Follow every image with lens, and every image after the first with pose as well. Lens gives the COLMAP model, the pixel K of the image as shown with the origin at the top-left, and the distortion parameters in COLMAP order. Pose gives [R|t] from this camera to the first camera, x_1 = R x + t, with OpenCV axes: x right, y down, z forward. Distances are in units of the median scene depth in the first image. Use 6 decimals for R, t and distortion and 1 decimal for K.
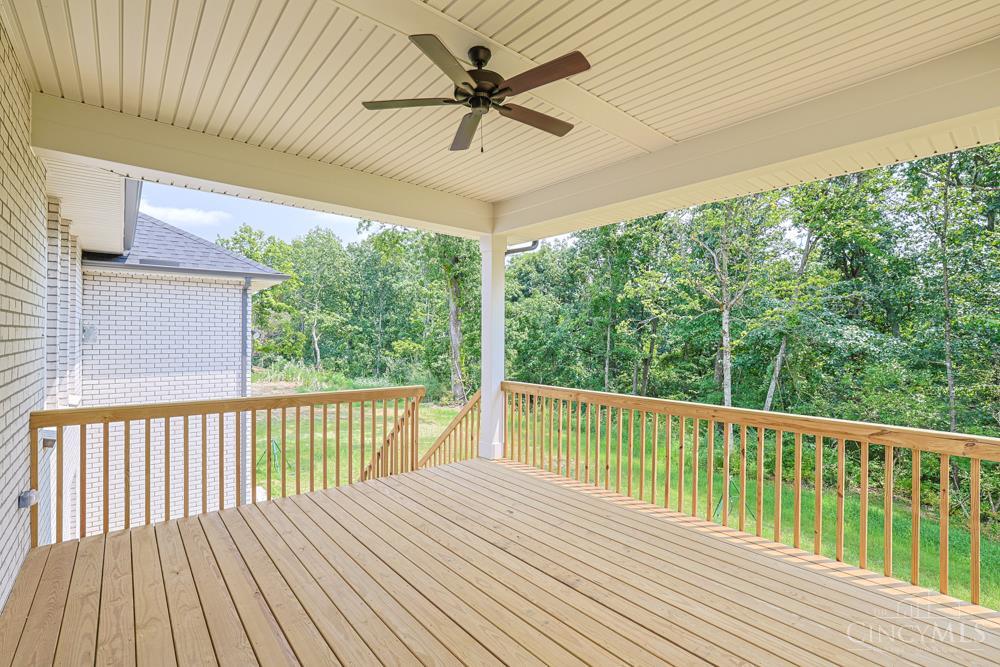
lens RADIAL K [[462.8, 0, 504.1], [0, 462.8, 340.0], [0, 0, 1]] dist [-0.000751, 0.000745]
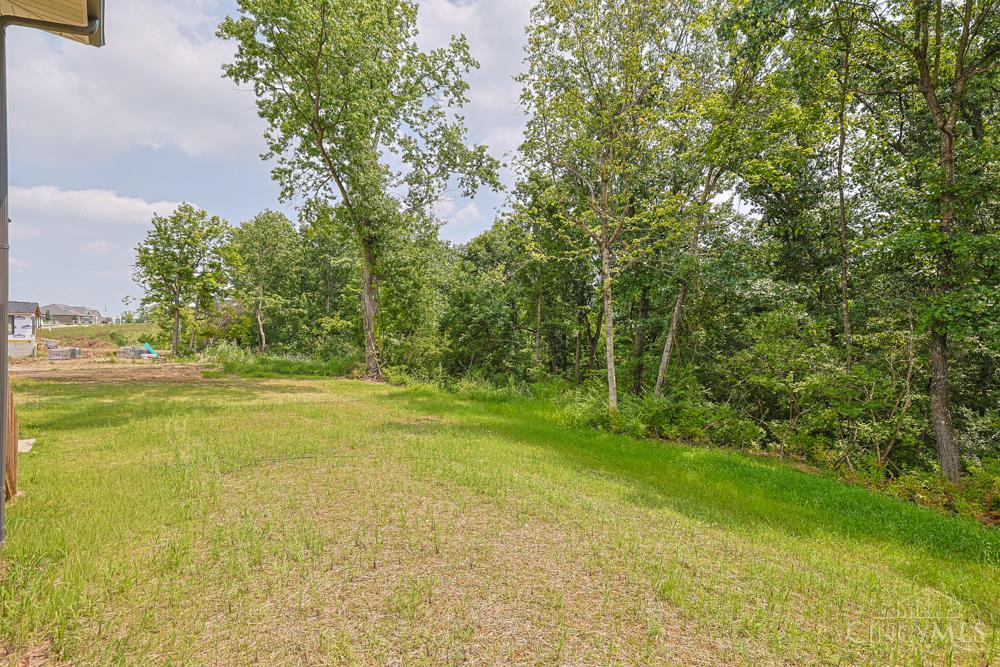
lens RADIAL K [[462.8, 0, 497.7], [0, 462.8, 336.5], [0, 0, 1]] dist [-0.000751, 0.000745]
pose [[0.999934, -0.003221, 0.010988, 0.108789], [0.003258, 0.999989, -0.003294, 0.044479], [-0.010977, 0.003329, 0.999934, 0.045883]]
